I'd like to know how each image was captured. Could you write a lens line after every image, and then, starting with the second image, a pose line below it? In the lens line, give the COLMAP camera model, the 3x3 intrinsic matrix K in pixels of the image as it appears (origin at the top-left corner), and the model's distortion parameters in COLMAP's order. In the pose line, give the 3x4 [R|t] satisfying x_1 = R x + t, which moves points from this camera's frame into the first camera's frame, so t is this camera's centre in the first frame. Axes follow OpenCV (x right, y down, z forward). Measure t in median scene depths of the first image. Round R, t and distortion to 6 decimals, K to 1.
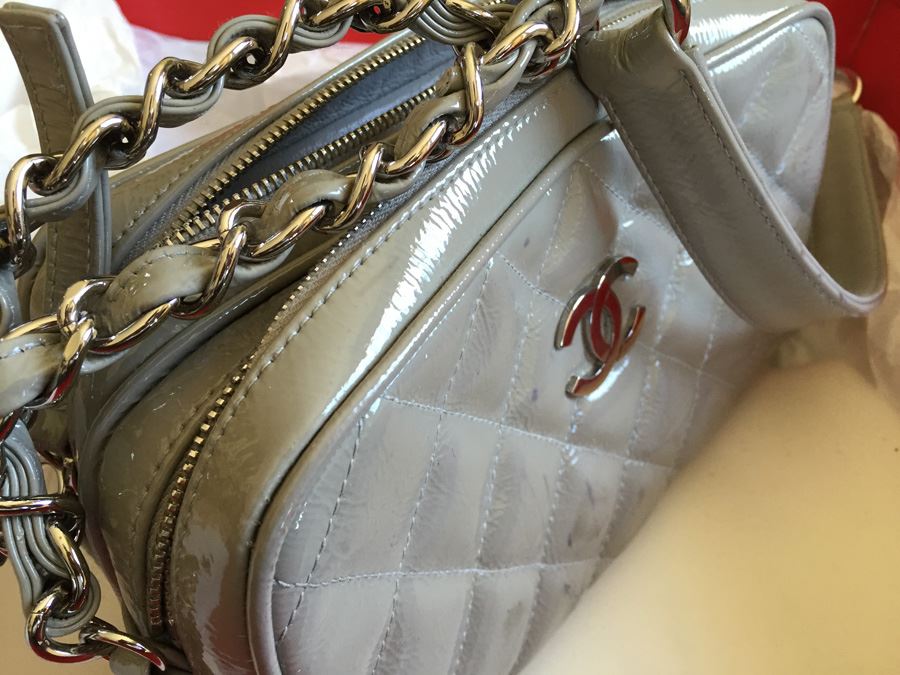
lens RADIAL K [[782.6, 0, 392.8], [0, 782.6, 236.6], [0, 0, 1]] dist [0.160976, -0.305047]
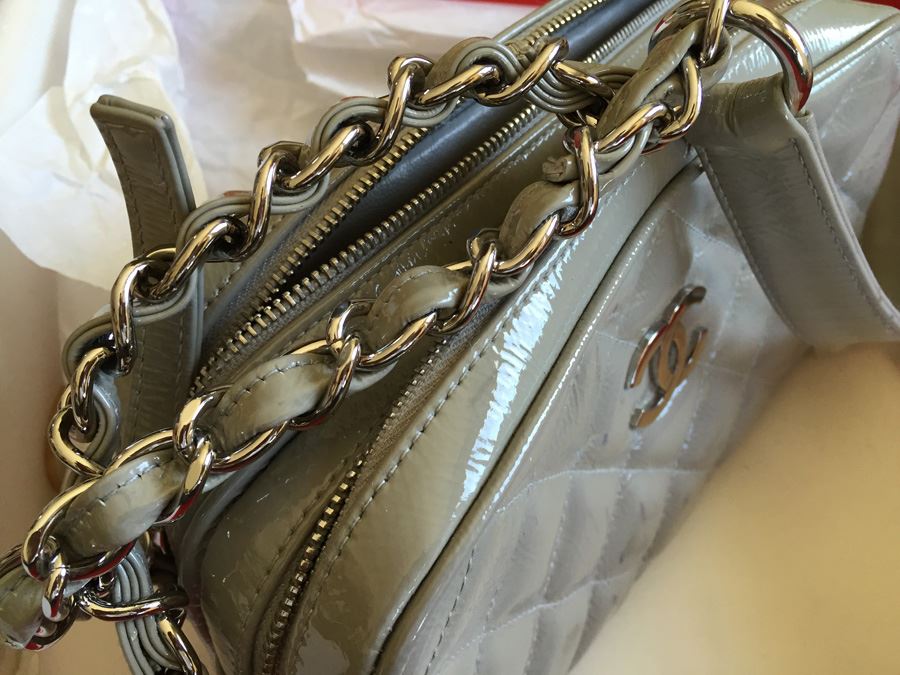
lens RADIAL K [[801.6, 0, 450.0], [0, 801.6, 337.5], [0, 0, 1]] dist [0.110646, -0.219139]
pose [[0.999579, 0.023694, 0.016772, -0.056410], [-0.025807, 0.989868, 0.139624, -0.097870], [-0.013293, -0.139998, 0.990063, 0.012841]]
